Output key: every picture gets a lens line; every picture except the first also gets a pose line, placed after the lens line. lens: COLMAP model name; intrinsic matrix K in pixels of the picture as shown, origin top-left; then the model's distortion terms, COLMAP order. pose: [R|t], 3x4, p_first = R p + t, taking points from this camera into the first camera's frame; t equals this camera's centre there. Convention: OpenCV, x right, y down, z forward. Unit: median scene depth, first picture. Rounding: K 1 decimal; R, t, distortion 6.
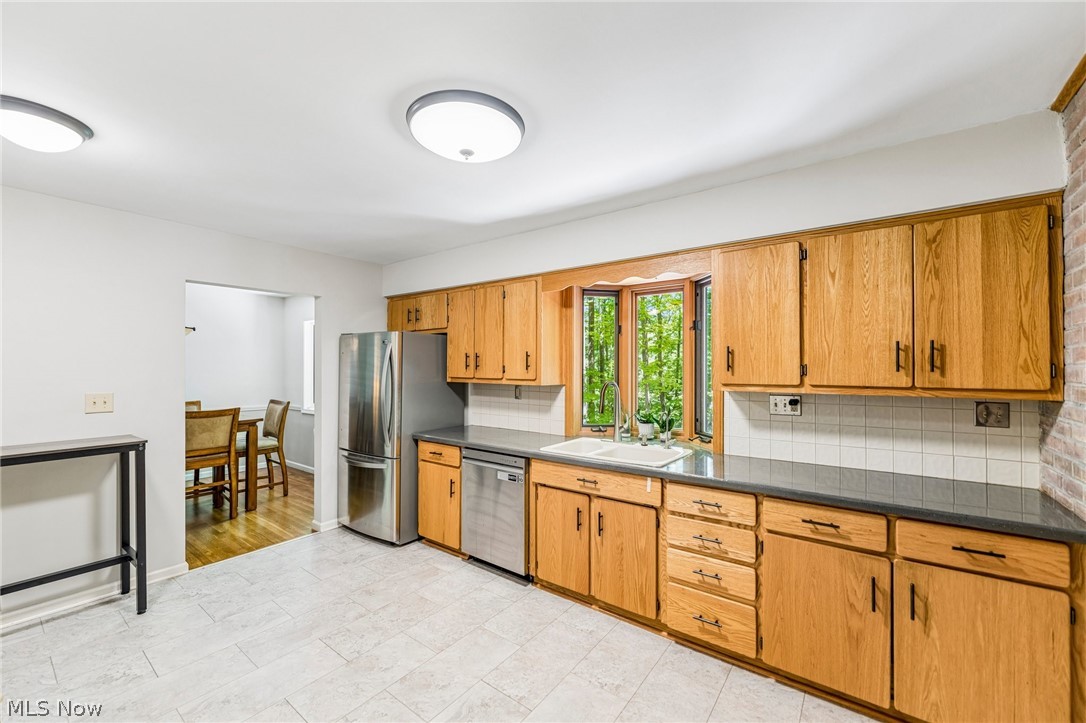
lens RADIAL K [[445.6, 0, 540.1], [0, 445.6, 365.5], [0, 0, 1]] dist [-0.002379, -0.000694]
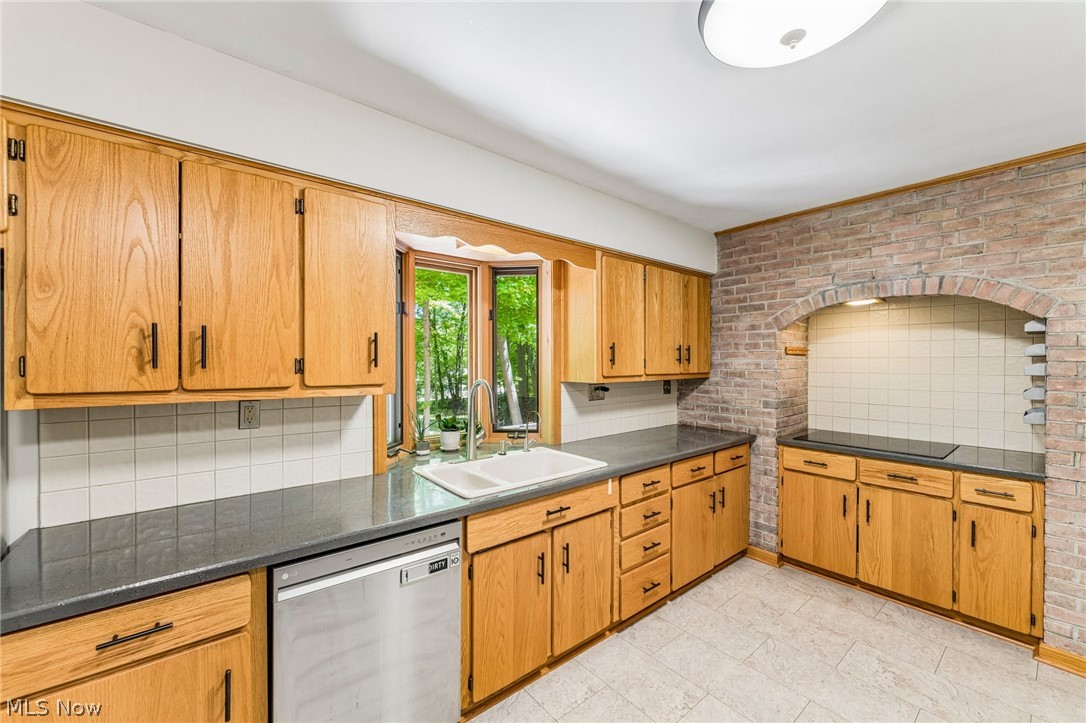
lens RADIAL K [[433.0, 0, 541.8], [0, 433.0, 365.0], [0, 0, 1]] dist [-0.002807, -0.000156]
pose [[0.218891, -0.014257, 0.975645, -0.843327], [-0.007166, 0.999843, 0.016218, -0.003603], [-0.975723, -0.010542, 0.218754, 1.177168]]
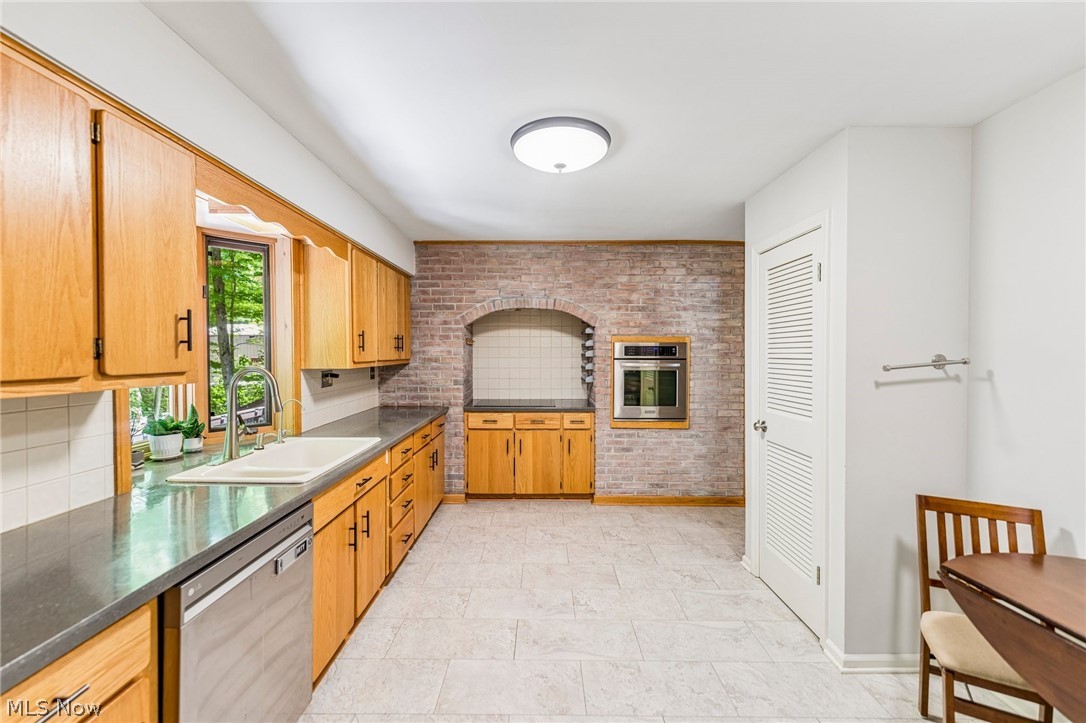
lens RADIAL K [[437.2, 0, 545.0], [0, 437.2, 360.7], [0, 0, 1]] dist [-0.000561, -0.000278]
pose [[-0.622074, -0.019497, 0.782715, -1.021294], [-0.008358, 0.999798, 0.018261, 0.015958], [-0.782914, 0.004818, -0.622112, 1.697603]]
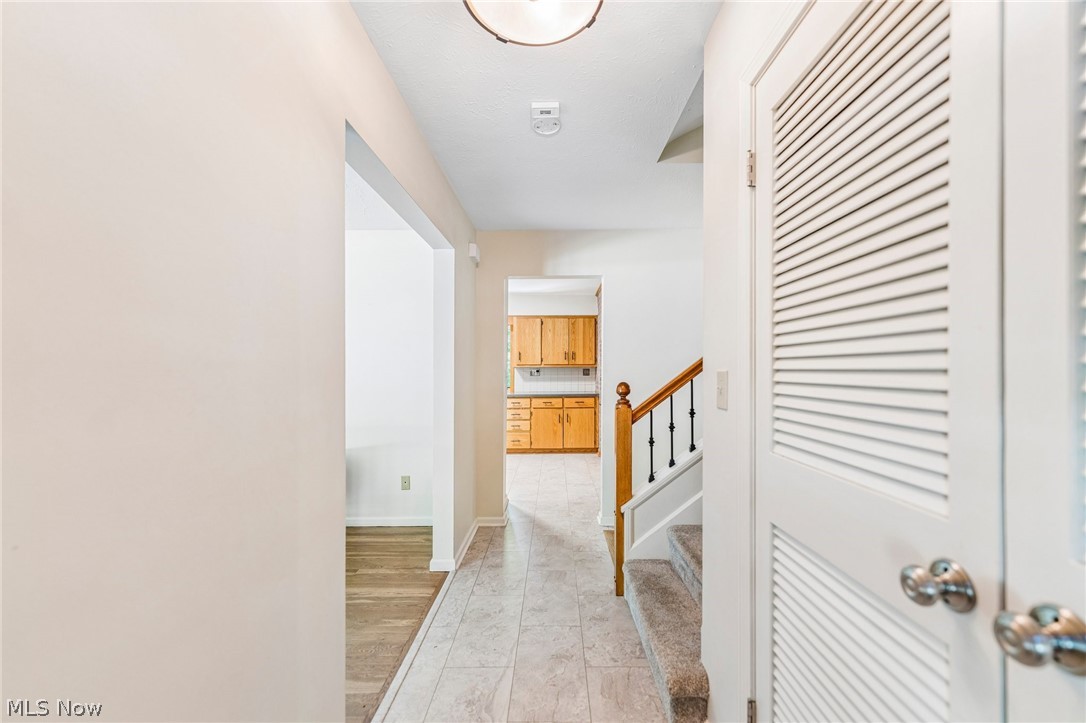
lens RADIAL K [[437.2, 0, 545.0], [0, 437.2, 360.7], [0, 0, 1]] dist [-0.000561, -0.000278]
pose [[0.820263, 0.007185, 0.571942, -1.342631], [-0.005696, 0.999974, -0.004393, 0.037460], [-0.571958, 0.000346, 0.820283, -1.795709]]
